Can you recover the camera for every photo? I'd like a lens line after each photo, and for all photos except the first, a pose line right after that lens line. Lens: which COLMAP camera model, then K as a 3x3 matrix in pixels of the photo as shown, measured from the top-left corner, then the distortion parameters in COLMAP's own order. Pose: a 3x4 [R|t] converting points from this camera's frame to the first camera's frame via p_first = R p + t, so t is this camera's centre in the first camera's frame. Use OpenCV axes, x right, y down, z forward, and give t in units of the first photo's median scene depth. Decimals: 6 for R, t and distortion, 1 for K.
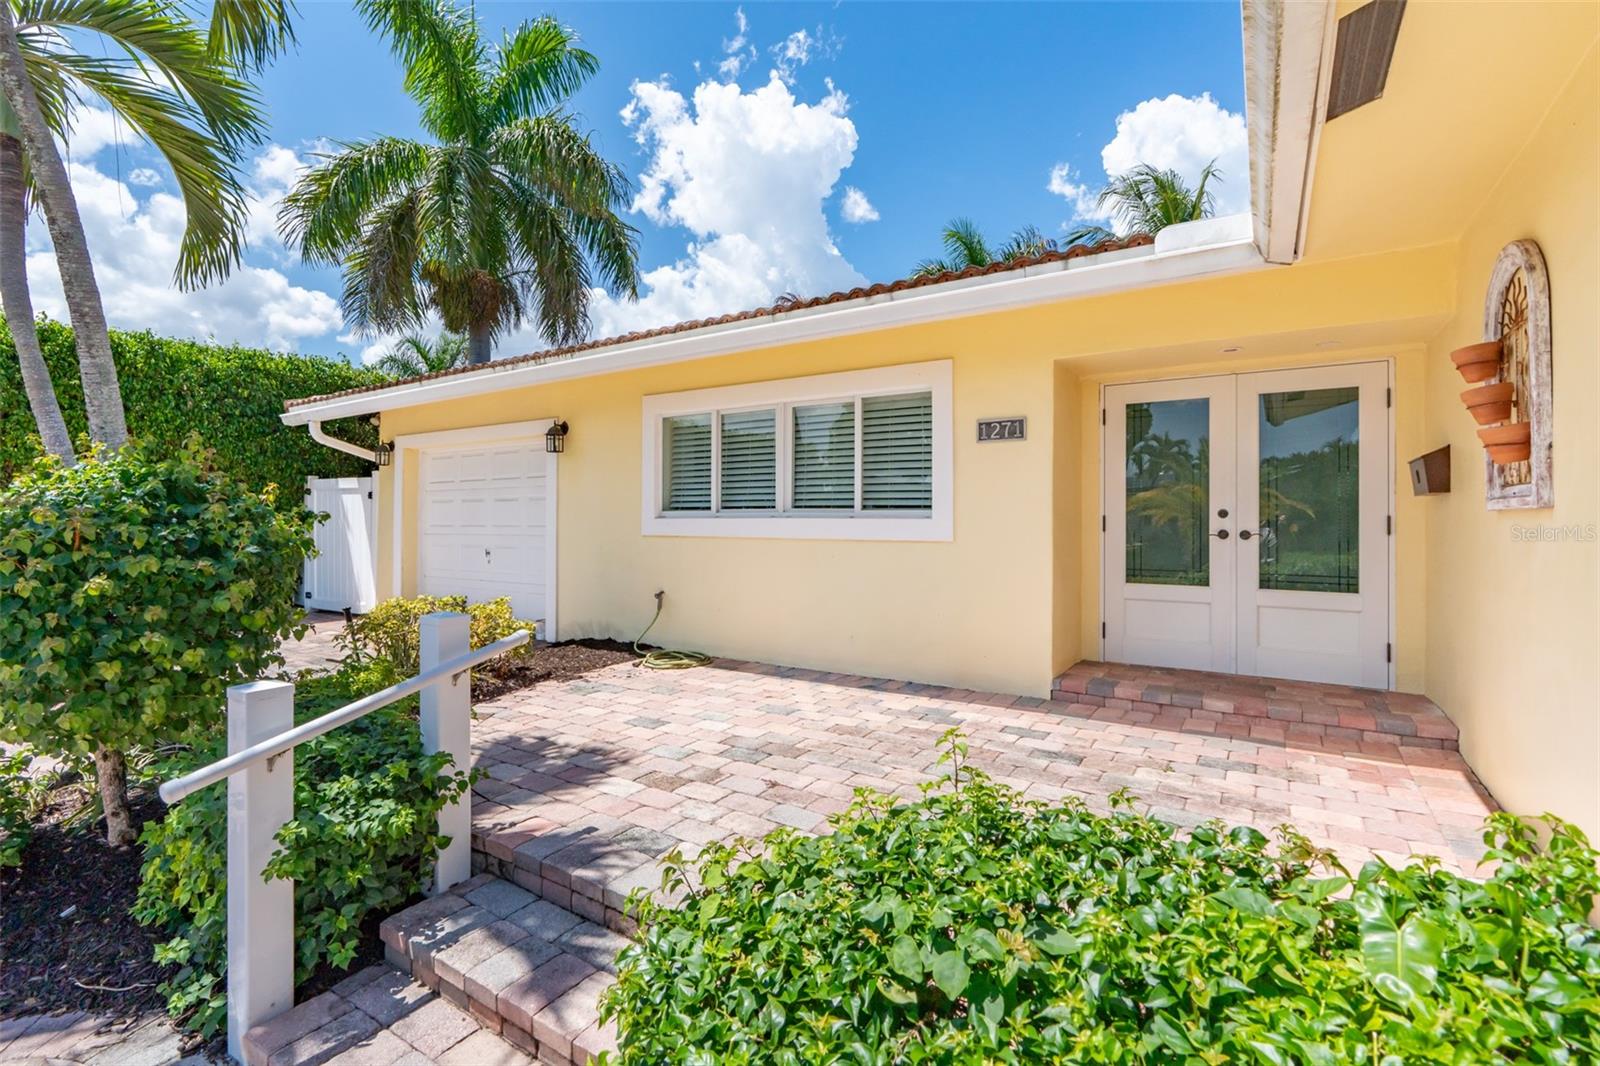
lens RADIAL K [[721.5, 0, 795.9], [0, 721.5, 532.3], [0, 0, 1]] dist [-0.003344, 0.000556]
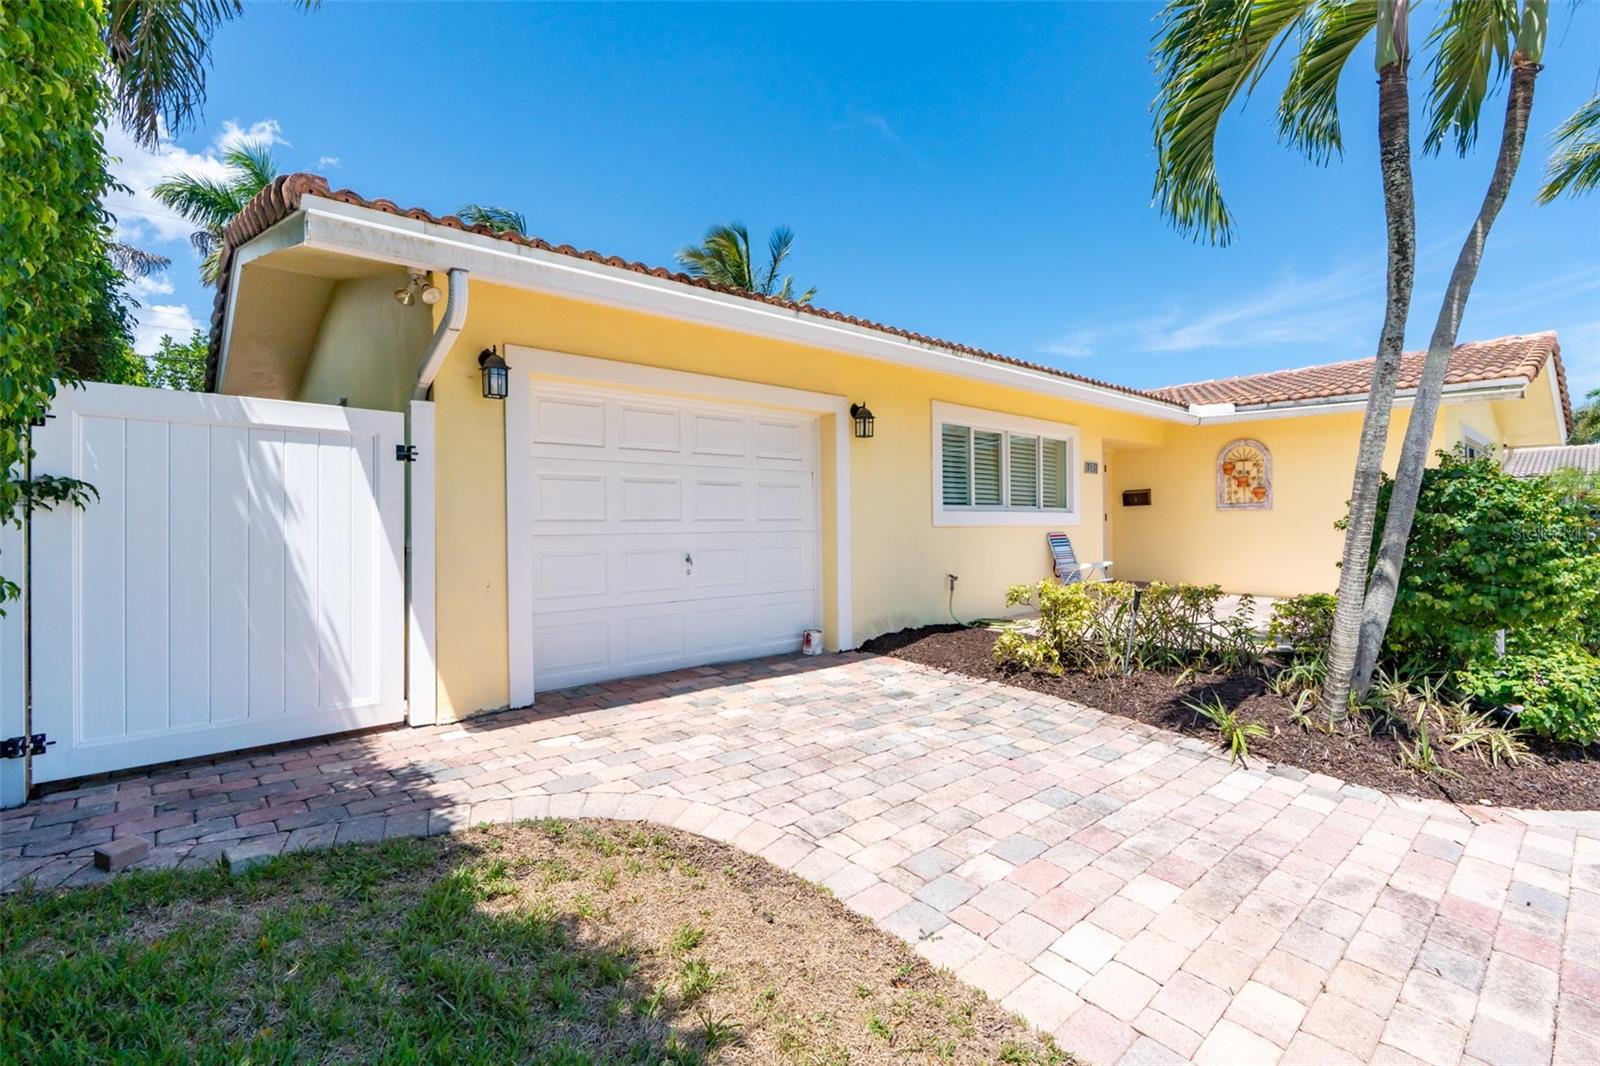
lens RADIAL K [[721.5, 0, 795.9], [0, 721.5, 532.3], [0, 0, 1]] dist [-0.003344, 0.000556]
pose [[0.276631, -0.012490, 0.960895, -1.469882], [0.025371, 0.999662, 0.005690, 0.001960], [-0.960641, 0.022805, 0.276854, 0.990974]]
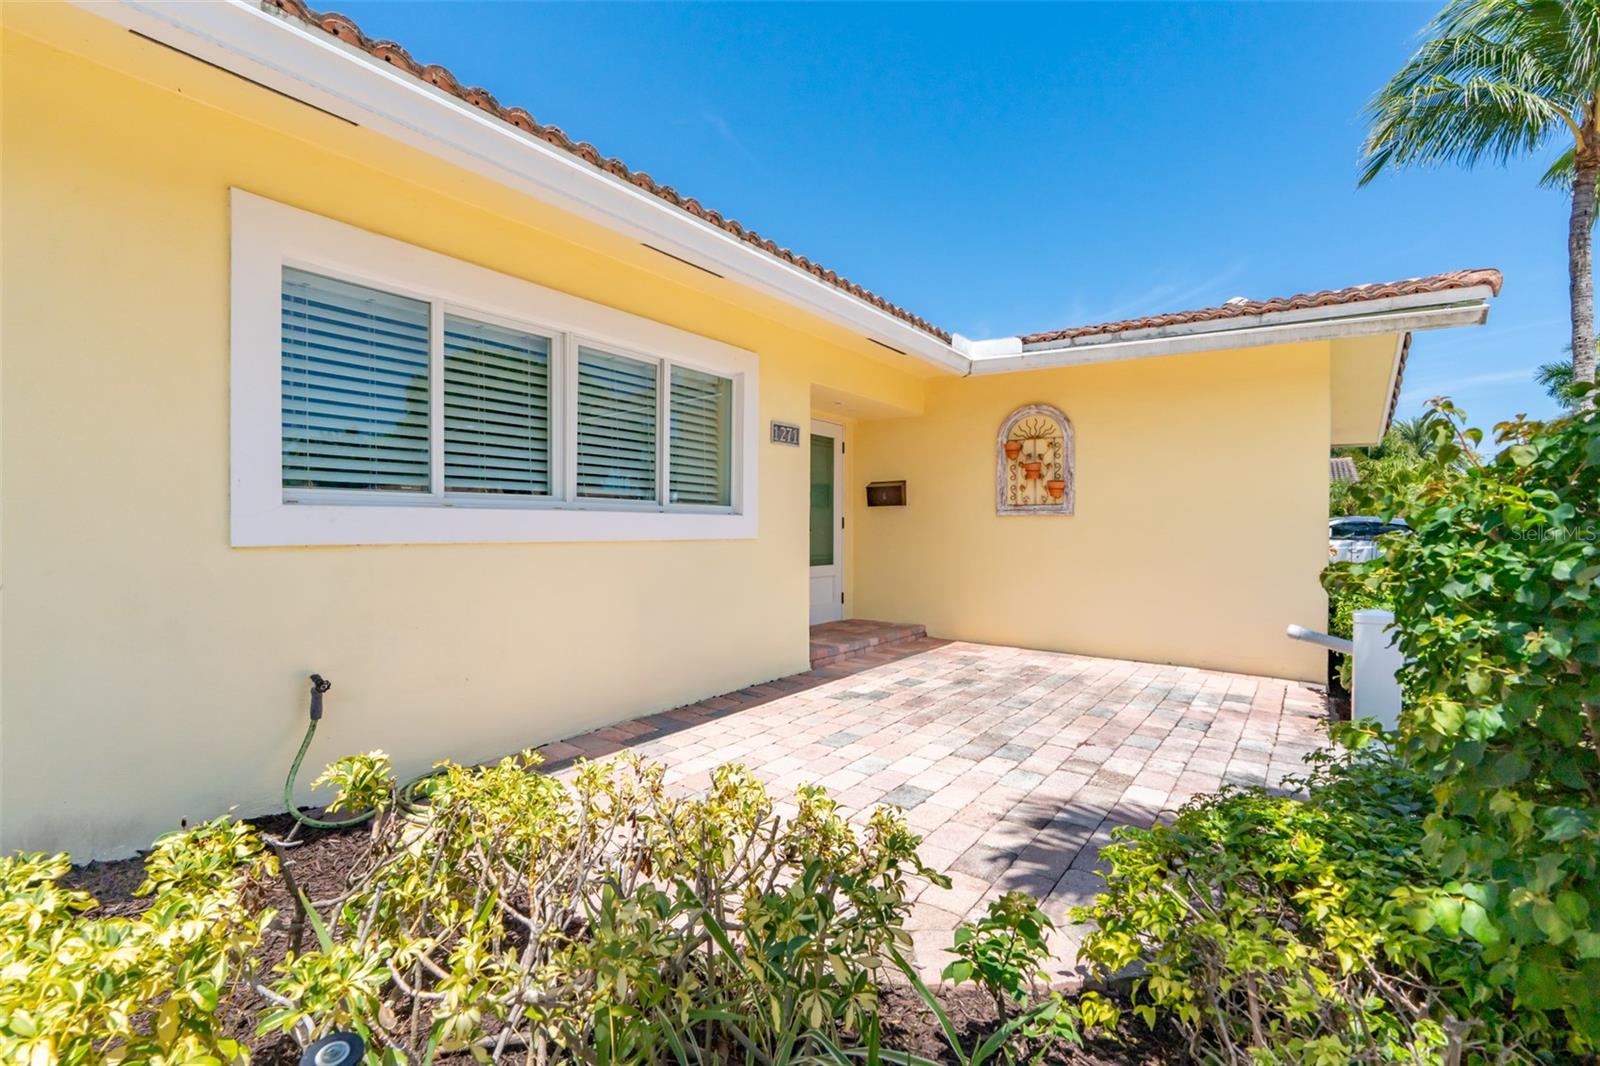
lens RADIAL K [[721.5, 0, 795.9], [0, 721.5, 532.3], [0, 0, 1]] dist [-0.003344, 0.000556]
pose [[0.047730, -0.010973, 0.998800, -0.645074], [0.010876, 0.999886, 0.010465, -0.004228], [-0.998801, 0.010364, 0.047844, 0.751623]]
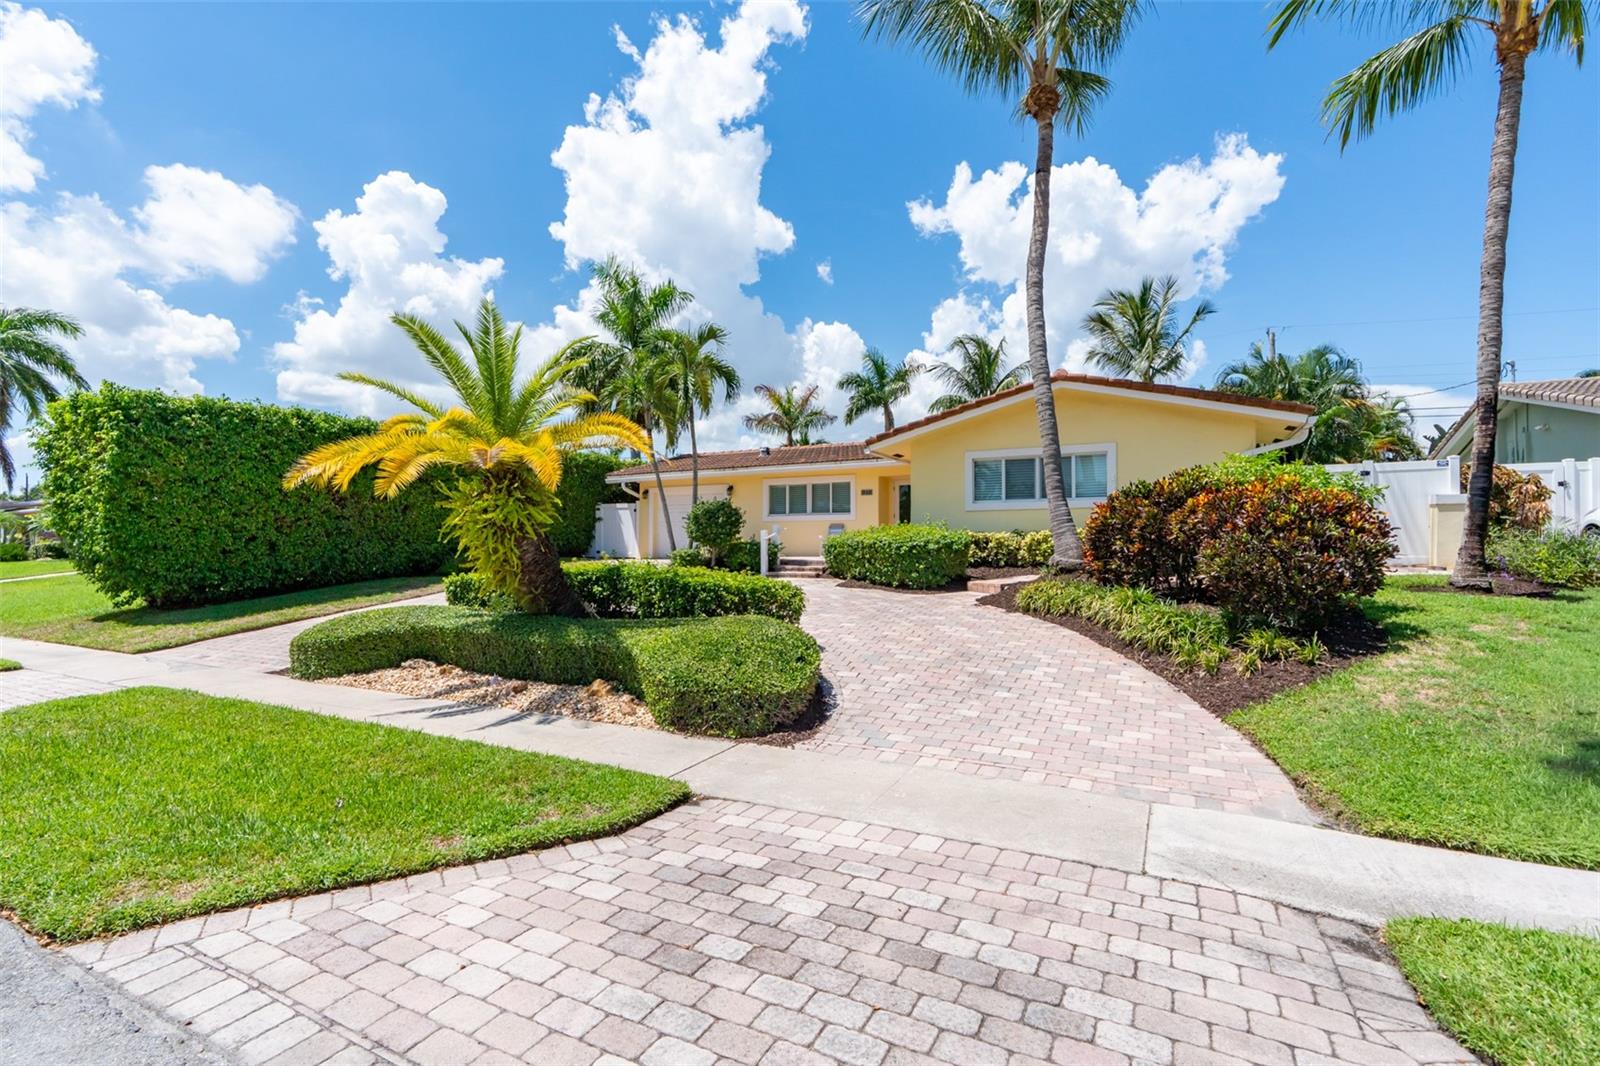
lens RADIAL K [[721.5, 0, 795.9], [0, 721.5, 532.3], [0, 0, 1]] dist [-0.003344, 0.000556]
pose [[0.996583, -0.012666, 0.081626, -0.370072], [0.013886, 0.999800, -0.014394, 0.113172], [-0.081427, 0.015478, 0.996559, -2.480870]]
